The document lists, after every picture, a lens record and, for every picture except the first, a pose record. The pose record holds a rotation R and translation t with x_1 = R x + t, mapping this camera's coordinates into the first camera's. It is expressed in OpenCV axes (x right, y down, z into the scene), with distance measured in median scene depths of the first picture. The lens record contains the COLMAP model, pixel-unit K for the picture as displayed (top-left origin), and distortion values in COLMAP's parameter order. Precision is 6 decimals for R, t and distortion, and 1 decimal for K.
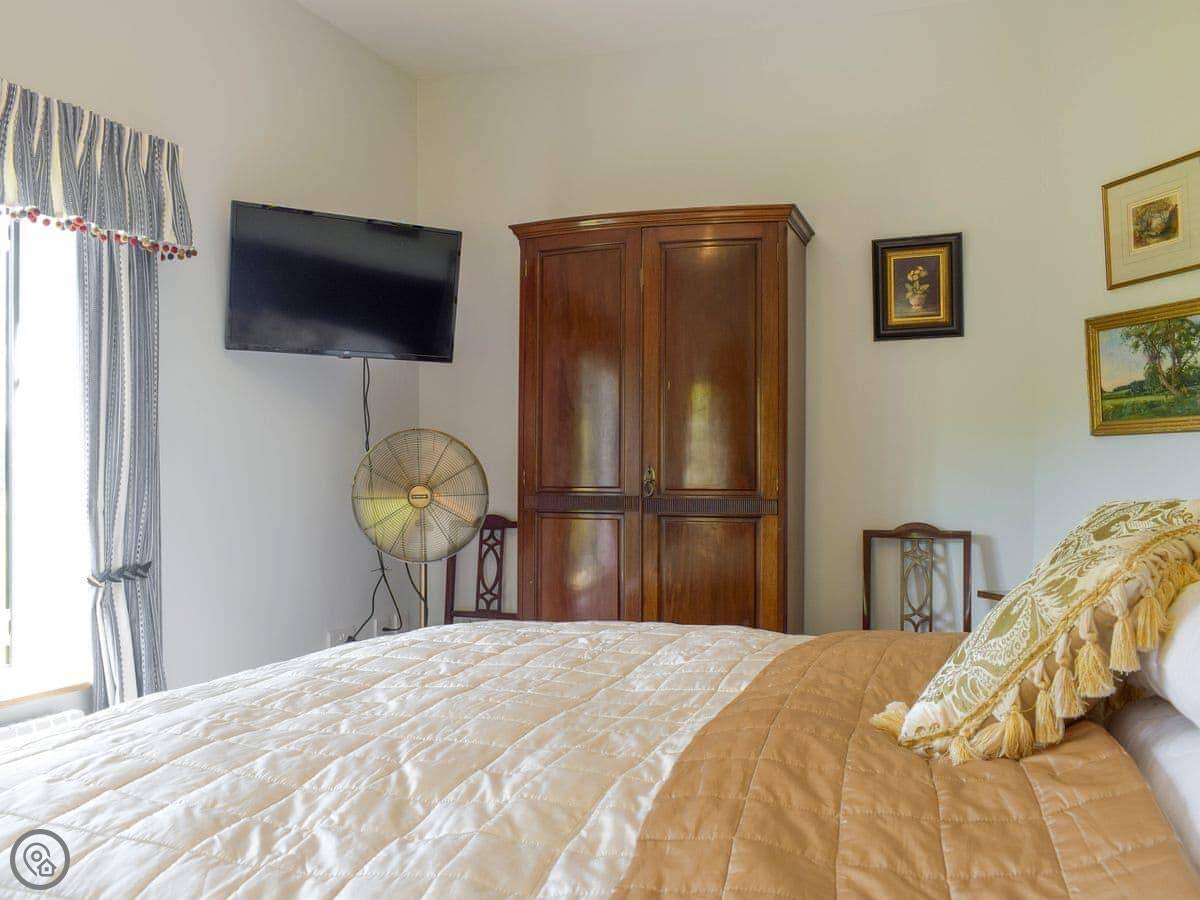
lens RADIAL K [[1039.4, 0, 620.2], [0, 1039.4, 480.6], [0, 0, 1]] dist [-0.017944, -0.005927]
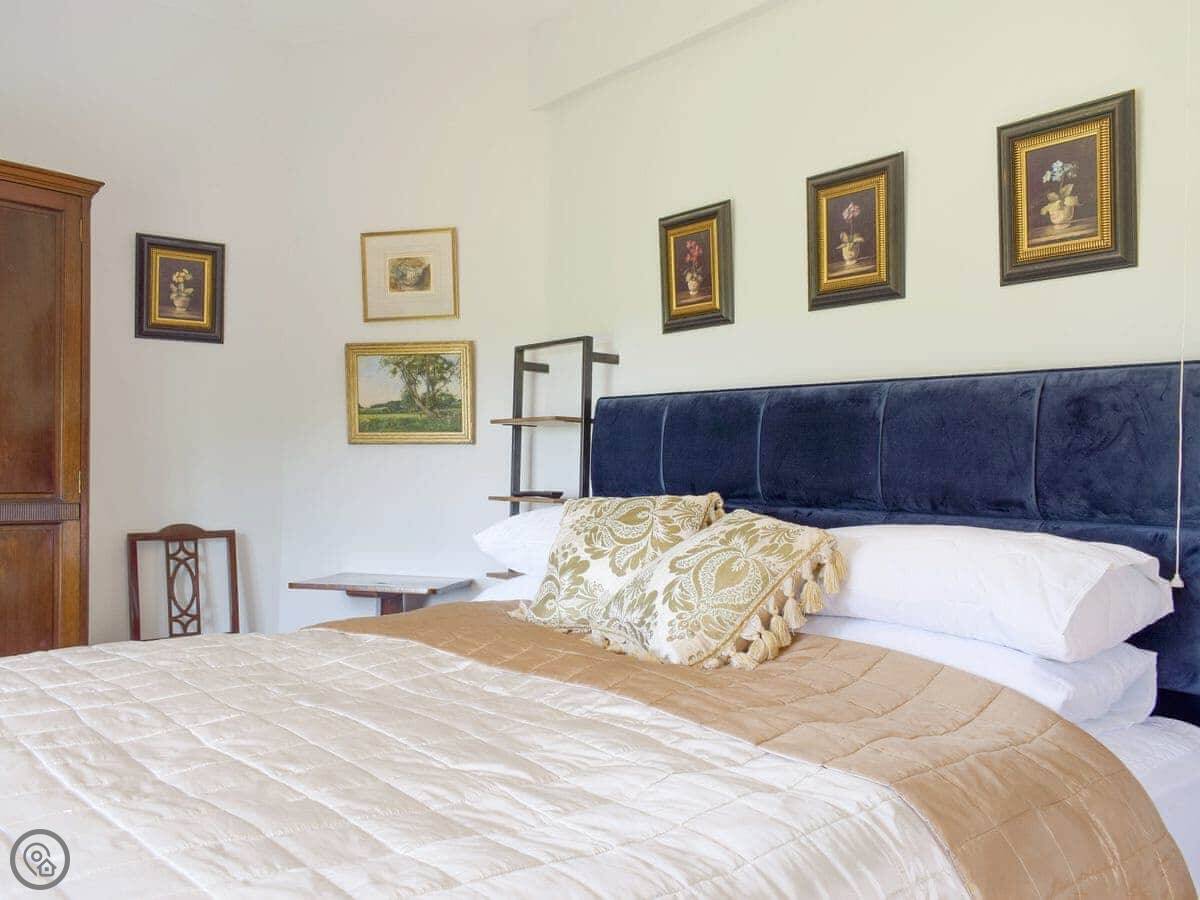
lens RADIAL K [[1039.4, 0, 620.2], [0, 1039.4, 480.6], [0, 0, 1]] dist [-0.017944, -0.005927]
pose [[0.500296, -0.000529, 0.865854, -0.398404], [-0.001121, 0.999999, 0.001259, -0.003294], [-0.865853, -0.001601, 0.500295, 0.140682]]
